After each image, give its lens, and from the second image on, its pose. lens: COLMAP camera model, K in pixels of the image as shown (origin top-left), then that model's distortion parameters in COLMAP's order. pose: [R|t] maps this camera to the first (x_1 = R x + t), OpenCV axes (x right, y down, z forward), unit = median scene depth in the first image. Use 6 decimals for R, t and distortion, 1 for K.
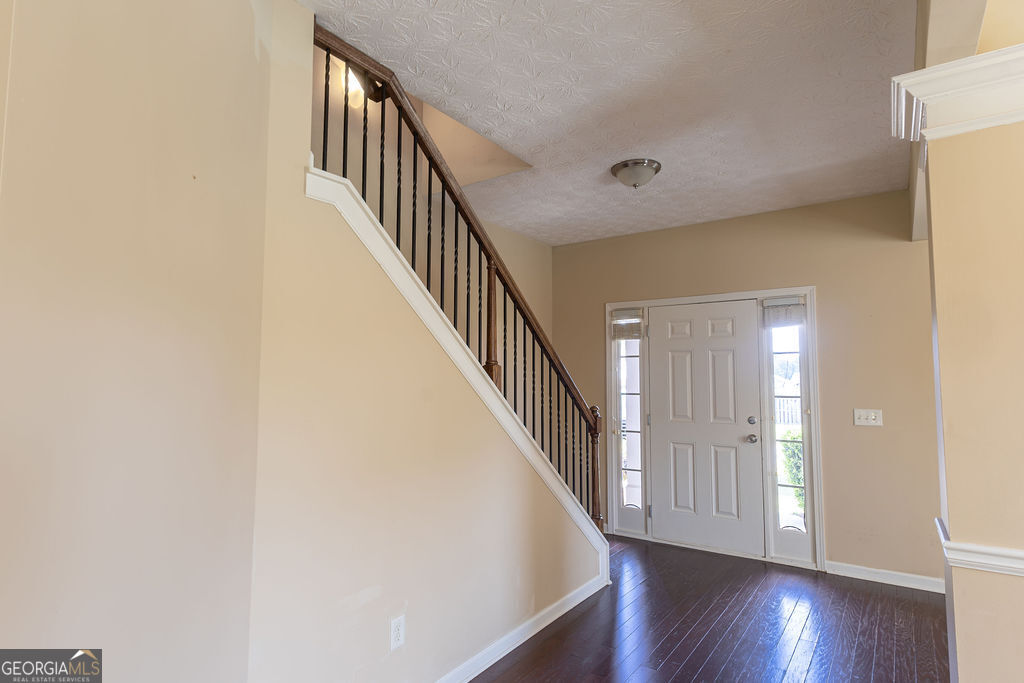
lens RADIAL K [[544.2, 0, 517.9], [0, 544.2, 338.7], [0, 0, 1]] dist [0.020465, -0.007578]
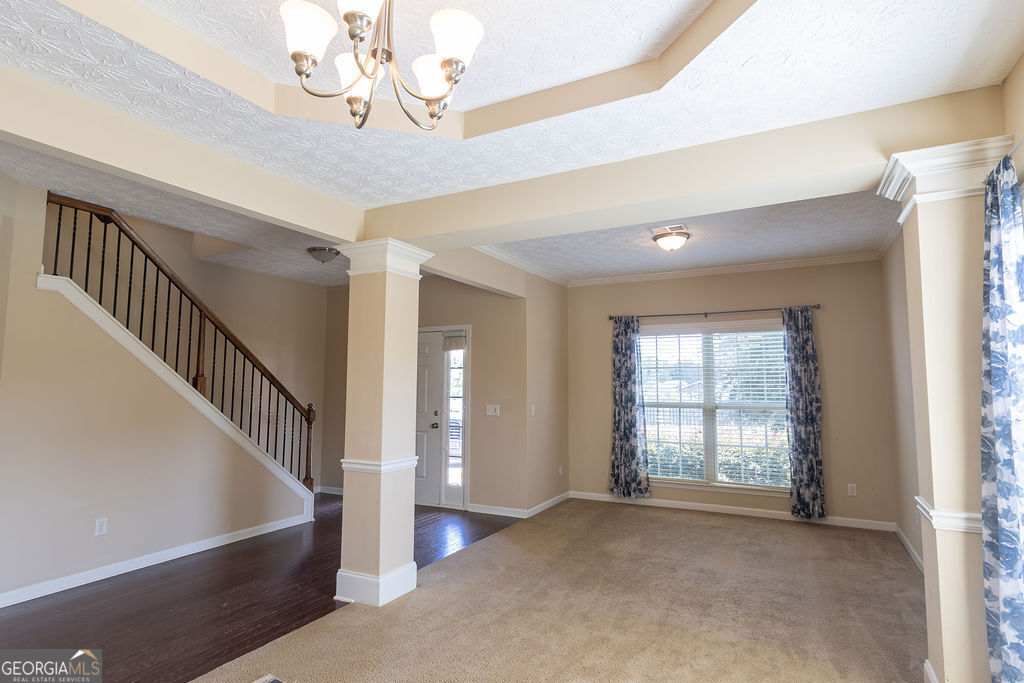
lens RADIAL K [[544.2, 0, 517.9], [0, 544.2, 338.7], [0, 0, 1]] dist [0.020465, -0.007578]
pose [[0.989761, 0.019454, 0.141402, 0.479048], [-0.018573, 0.999799, -0.007548, -0.049719], [-0.141520, 0.004845, 0.989924, -0.541727]]
